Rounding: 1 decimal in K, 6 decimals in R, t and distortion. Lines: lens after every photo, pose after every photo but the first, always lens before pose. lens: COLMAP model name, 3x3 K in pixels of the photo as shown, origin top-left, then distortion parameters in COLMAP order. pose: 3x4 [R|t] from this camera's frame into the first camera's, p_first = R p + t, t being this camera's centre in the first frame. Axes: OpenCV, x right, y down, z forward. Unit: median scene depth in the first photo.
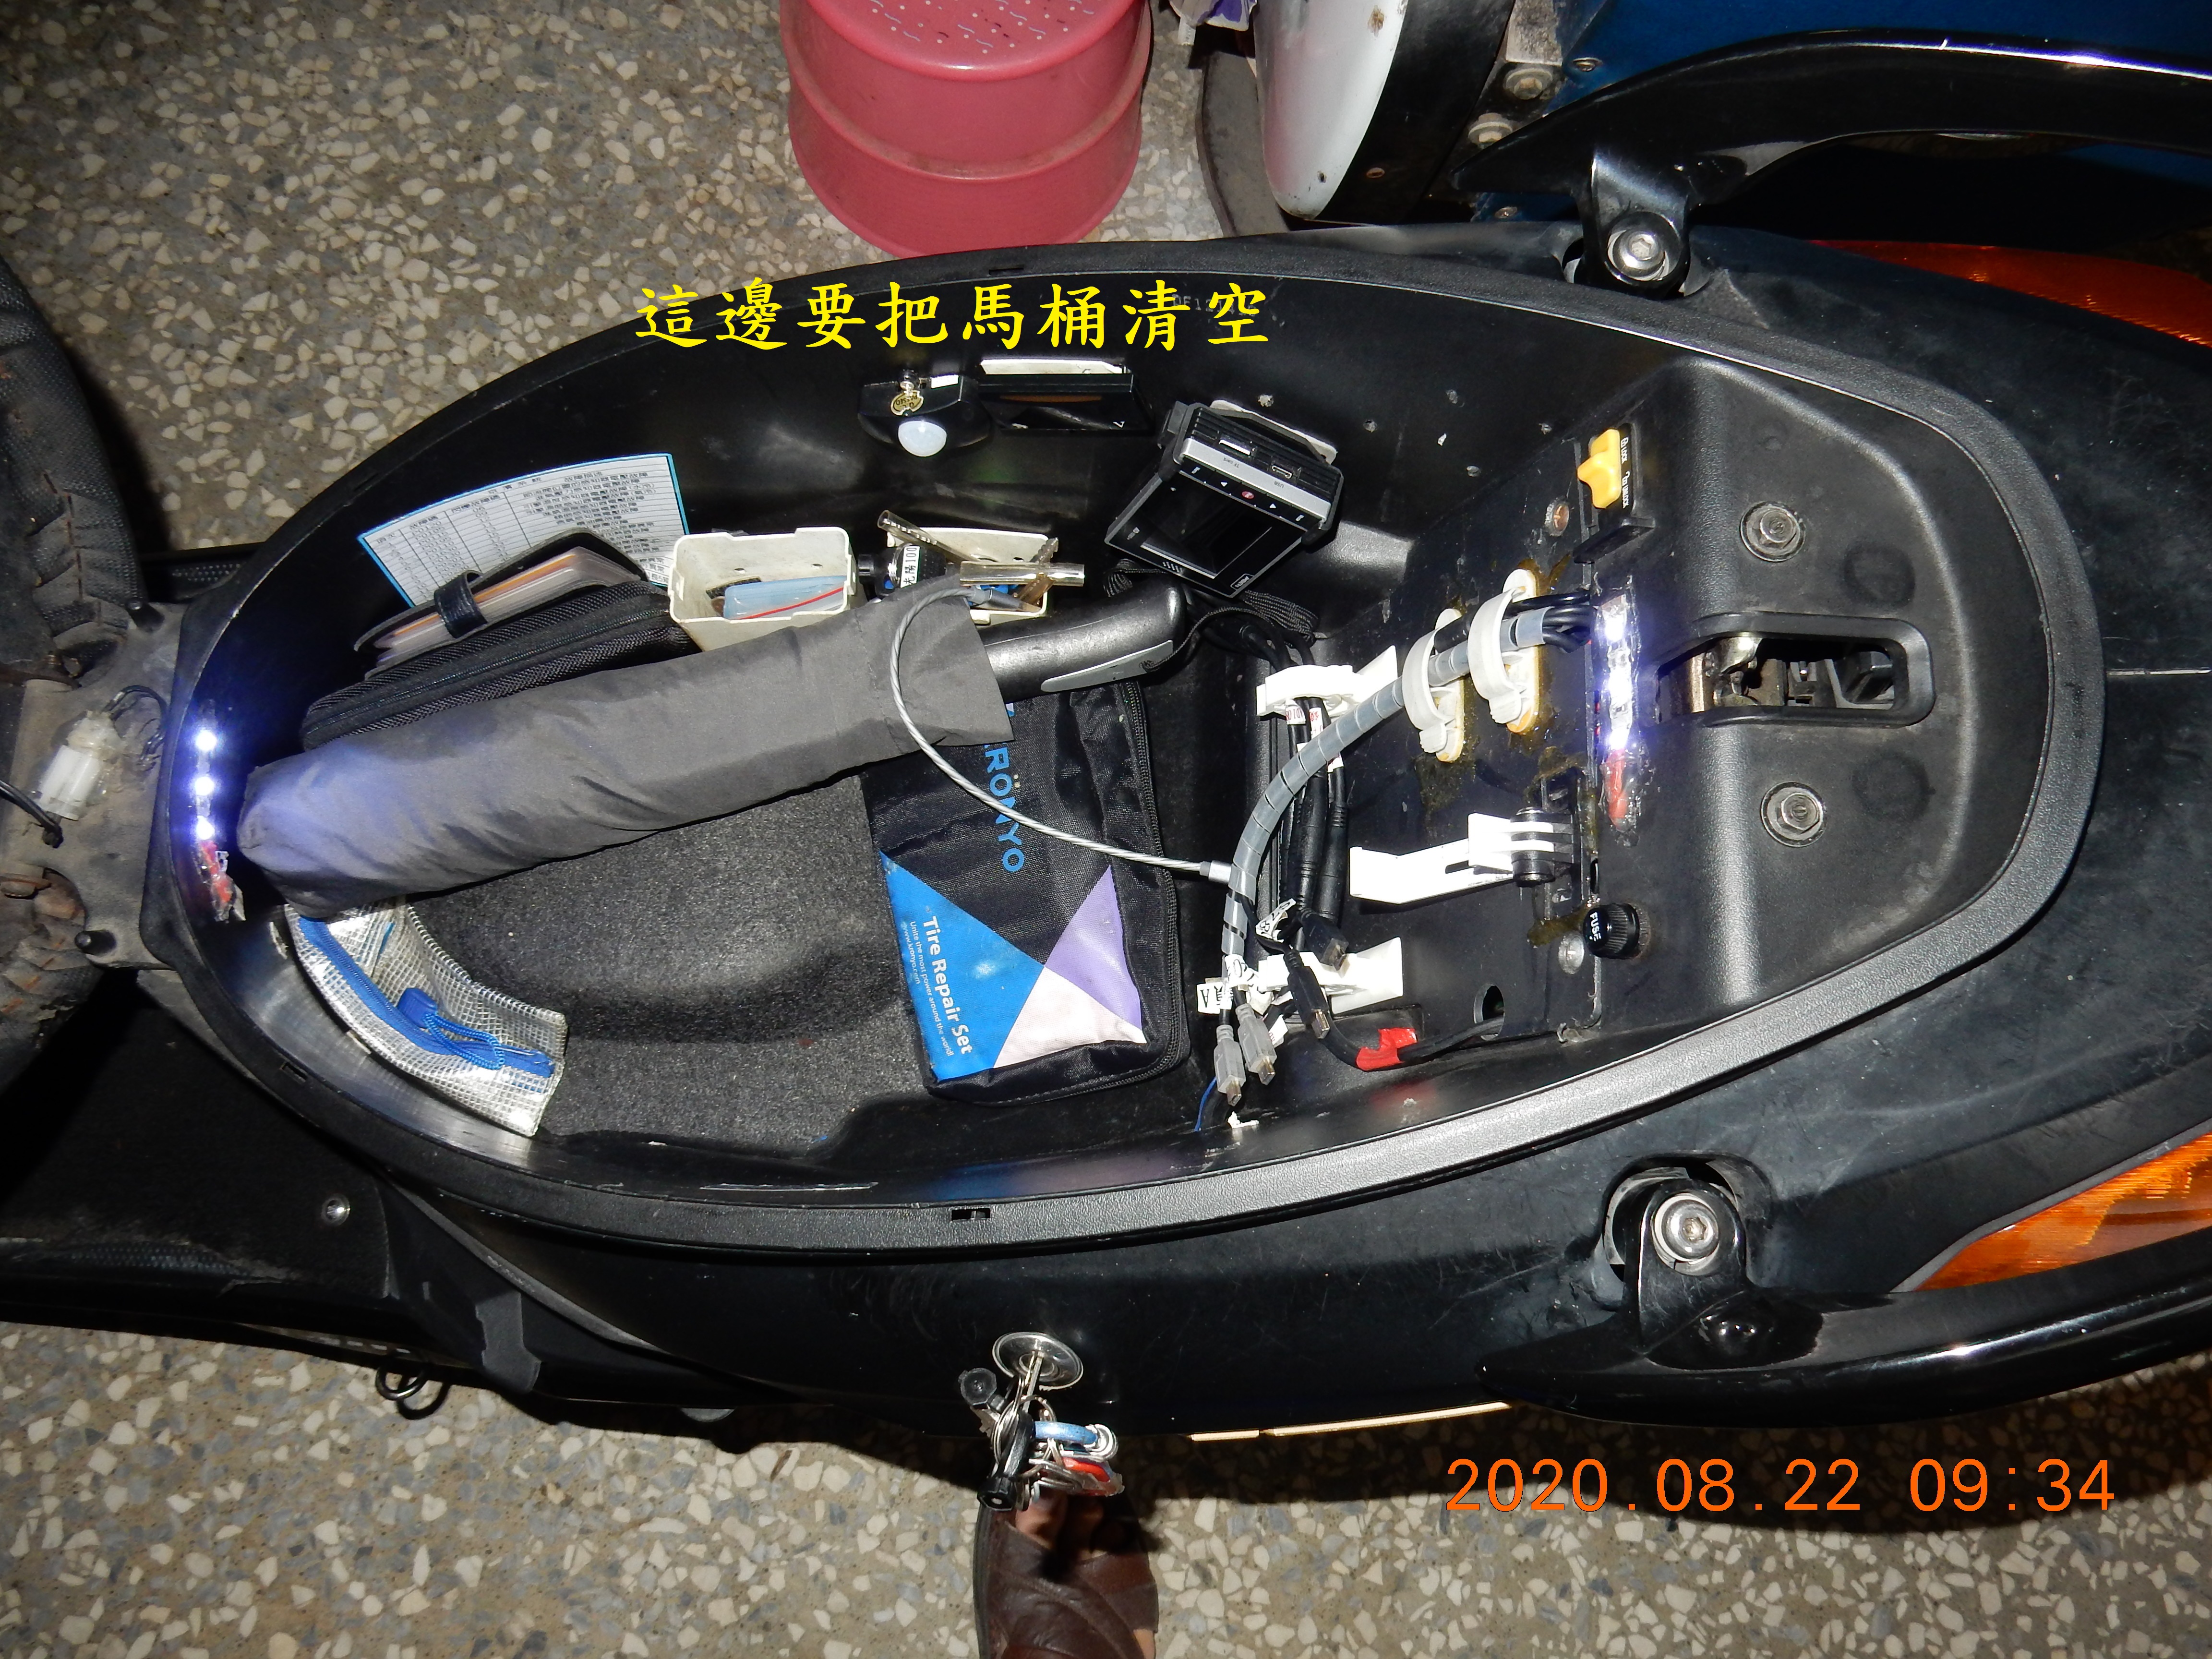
lens RADIAL K [[1594.3, 0, 1104.5], [0, 1594.3, 832.4], [0, 0, 1]] dist [-0.014444, -0.005602]
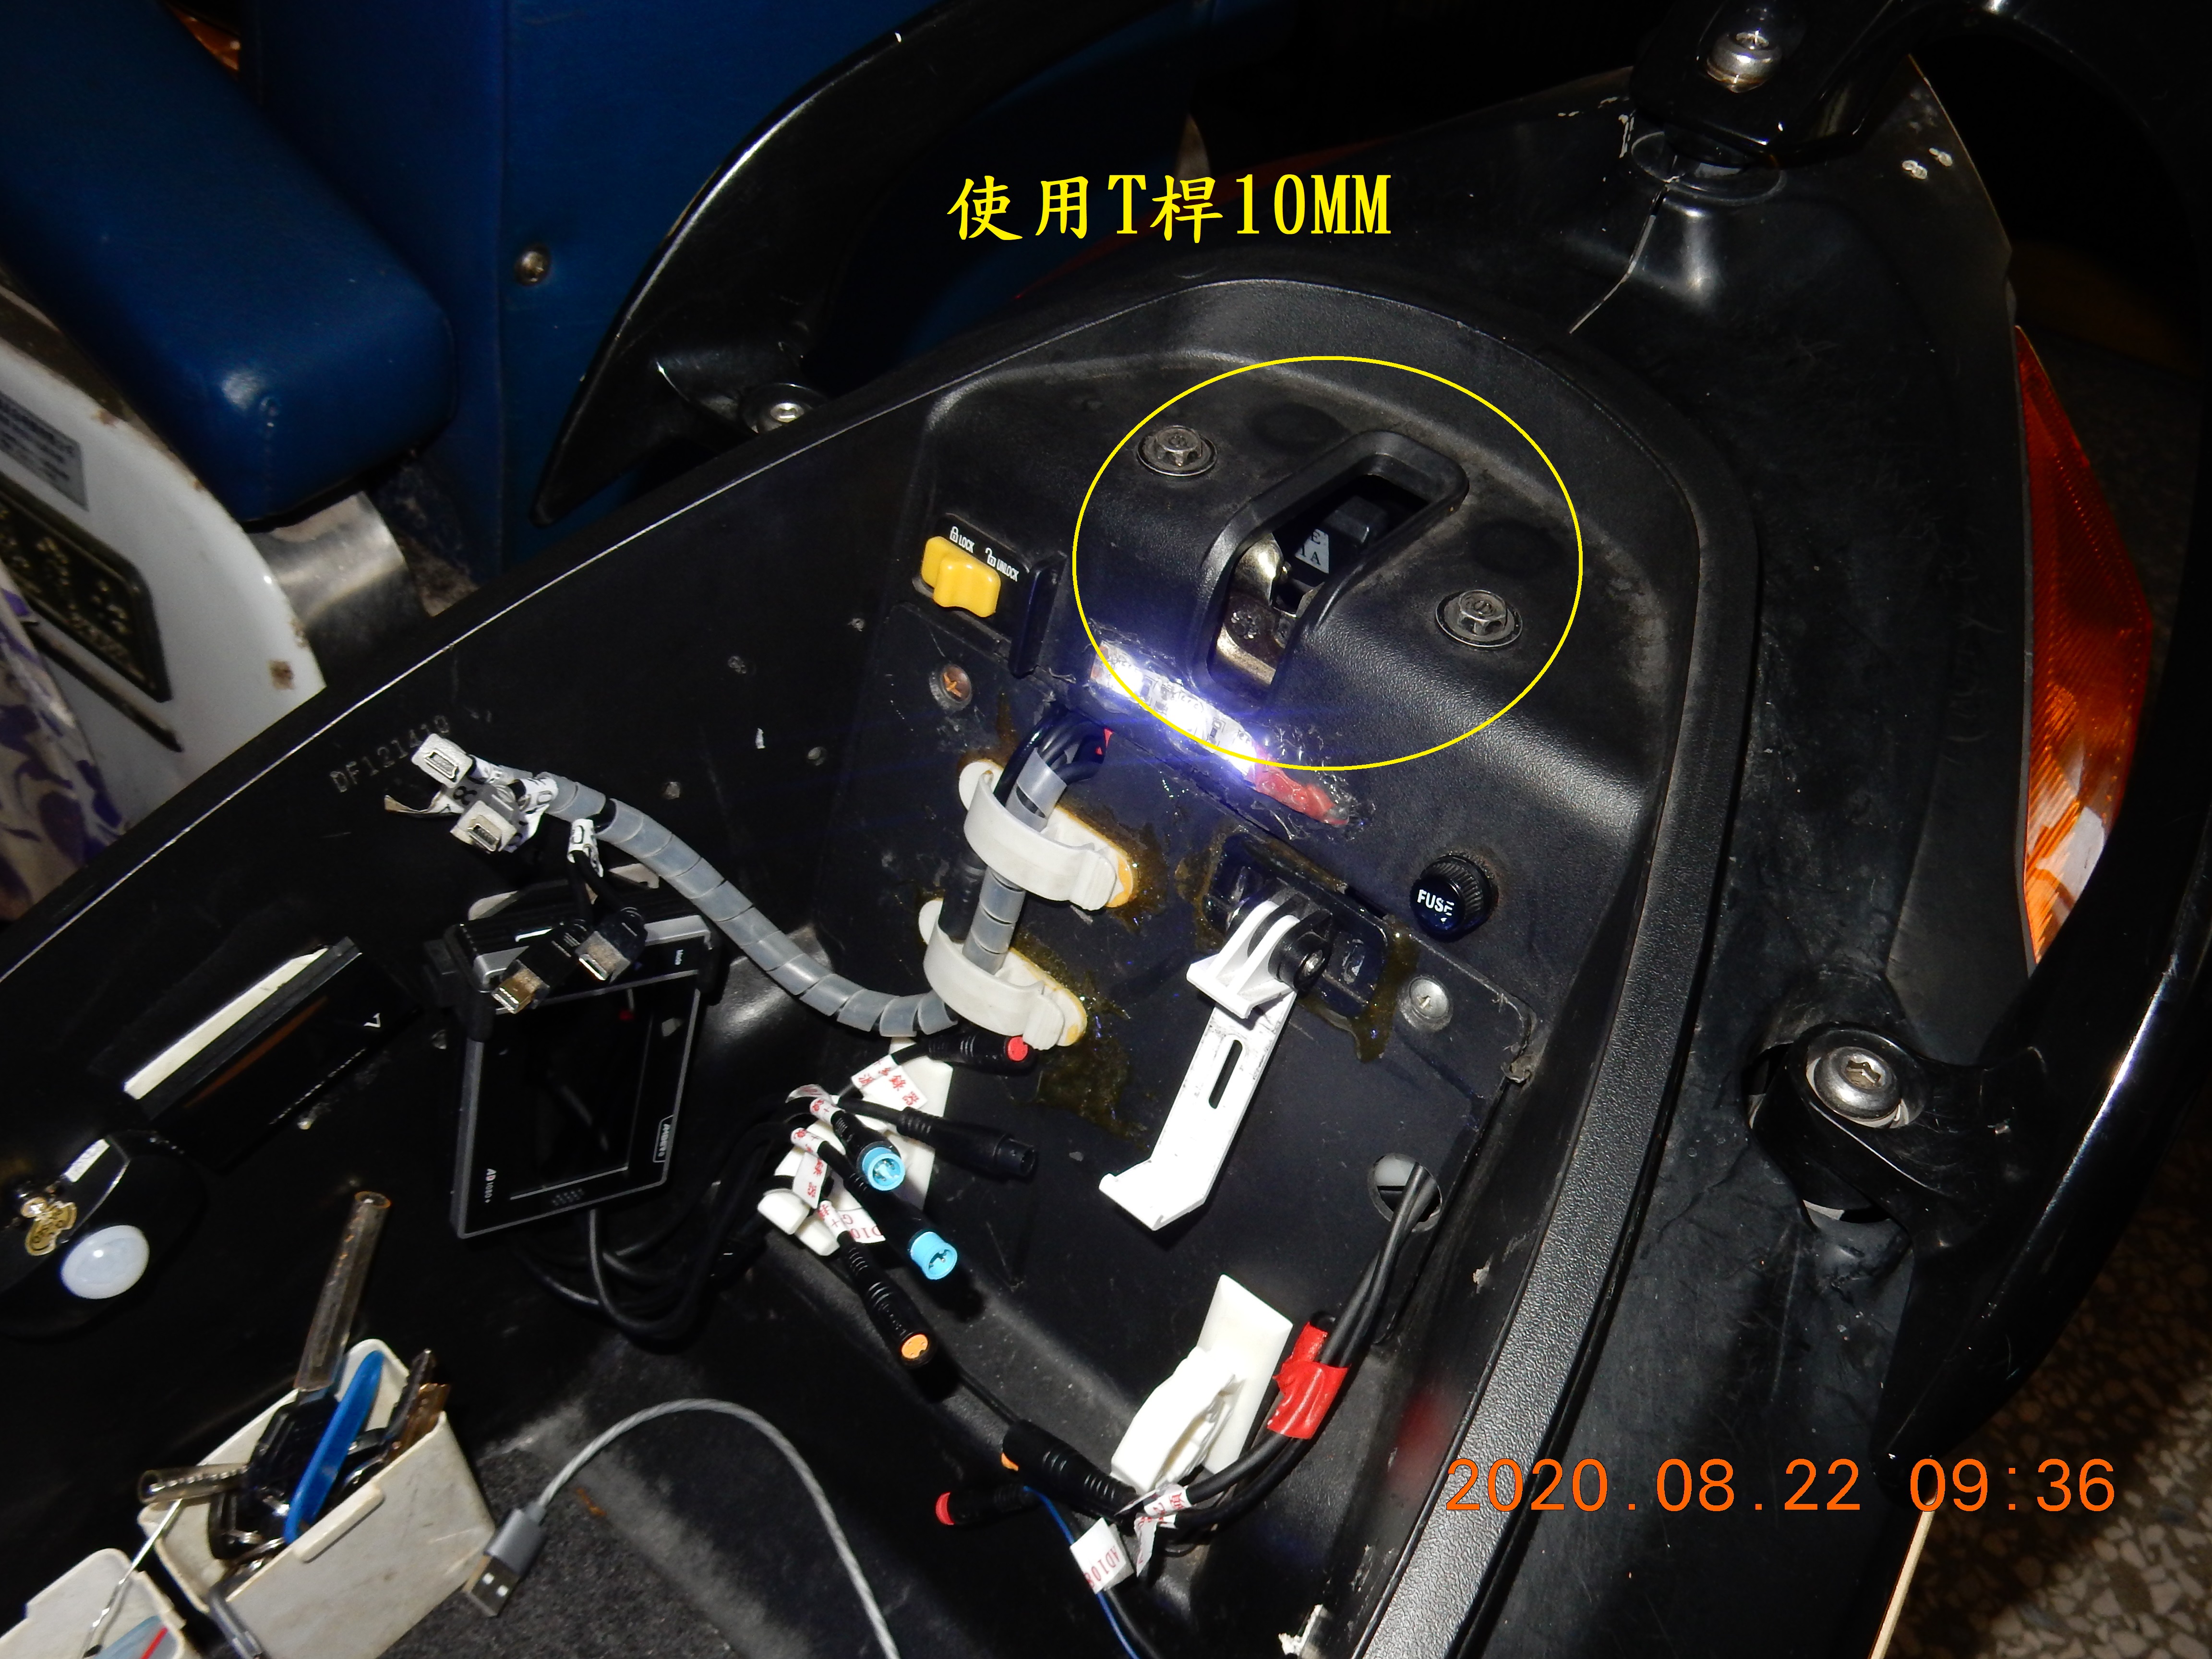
lens RADIAL K [[1904.1, 0, 1113.4], [0, 1904.1, 833.6], [0, 0, 1]] dist [-0.003904, -0.009761]
pose [[0.639266, -0.554275, 0.533028, -0.164131], [0.740536, 0.630525, -0.232474, 0.098992], [-0.207233, 0.543339, 0.813534, 0.245174]]
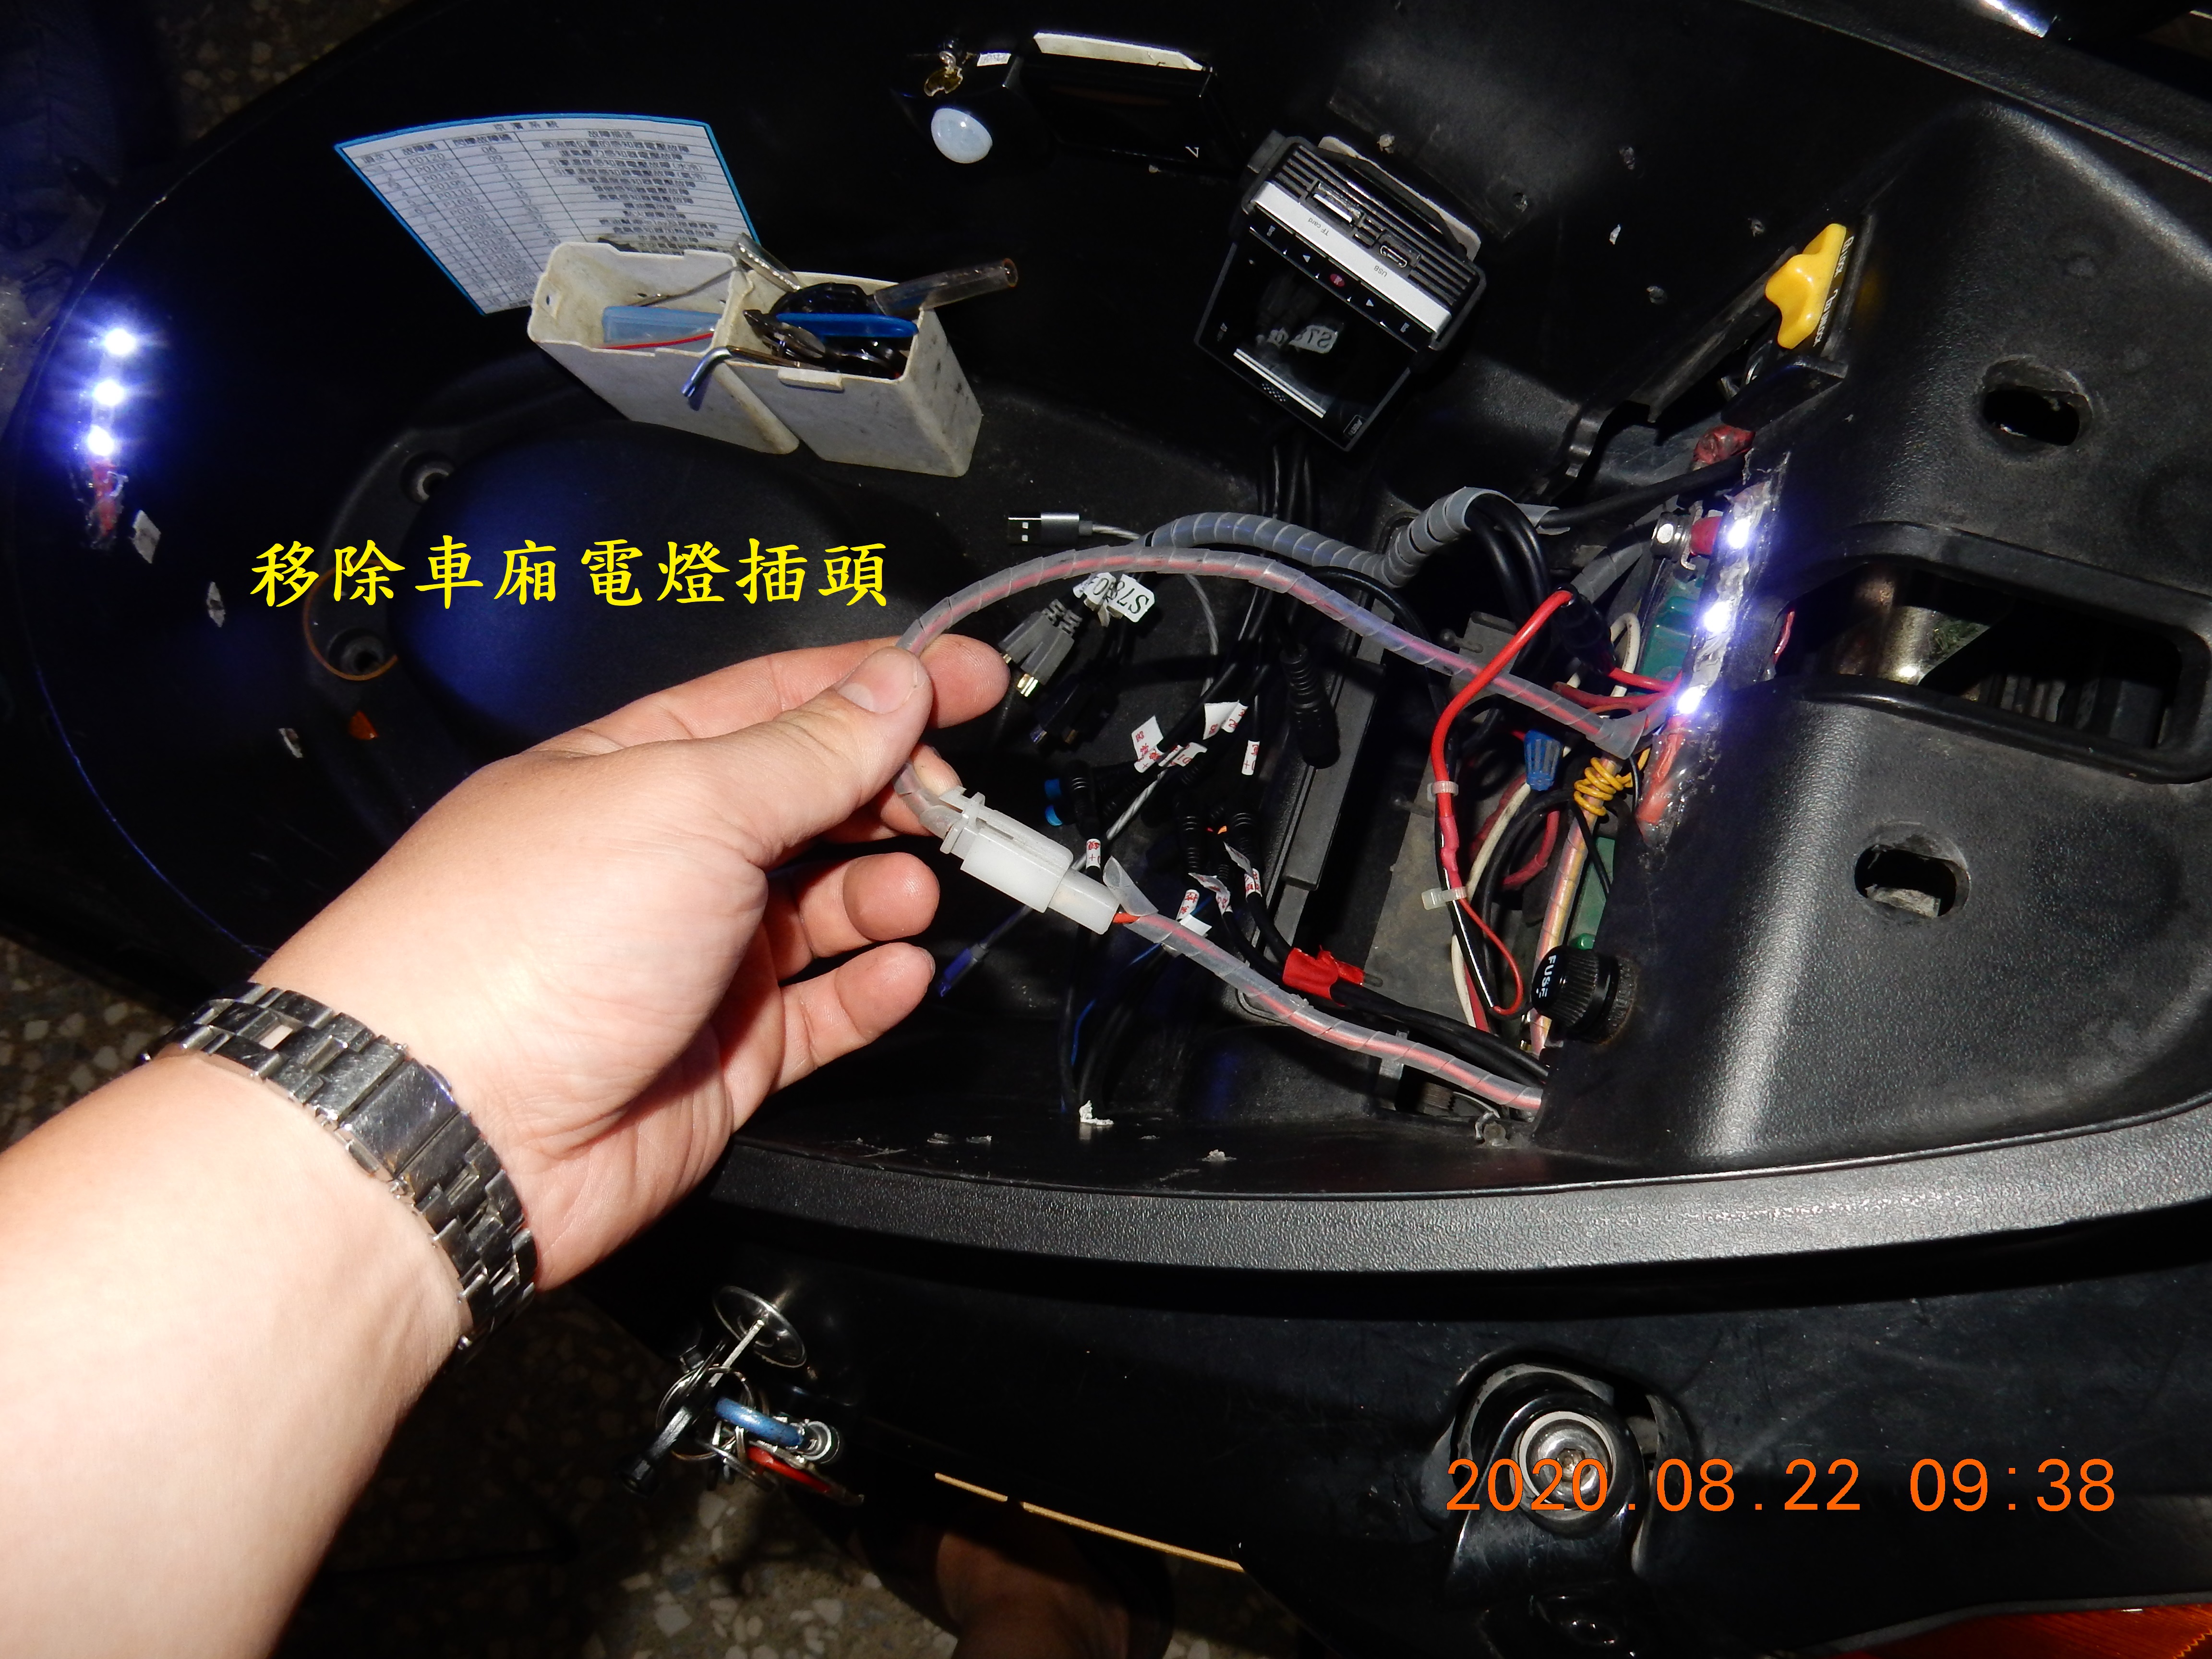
lens RADIAL K [[1606.4, 0, 1106.0], [0, 1606.4, 829.5], [0, 0, 1]] dist [-0.001579, -0.002492]
pose [[0.940655, 0.263517, -0.213840, 0.201038], [-0.256033, 0.964646, 0.062486, 0.006873], [0.222746, -0.004028, 0.974868, 0.263408]]
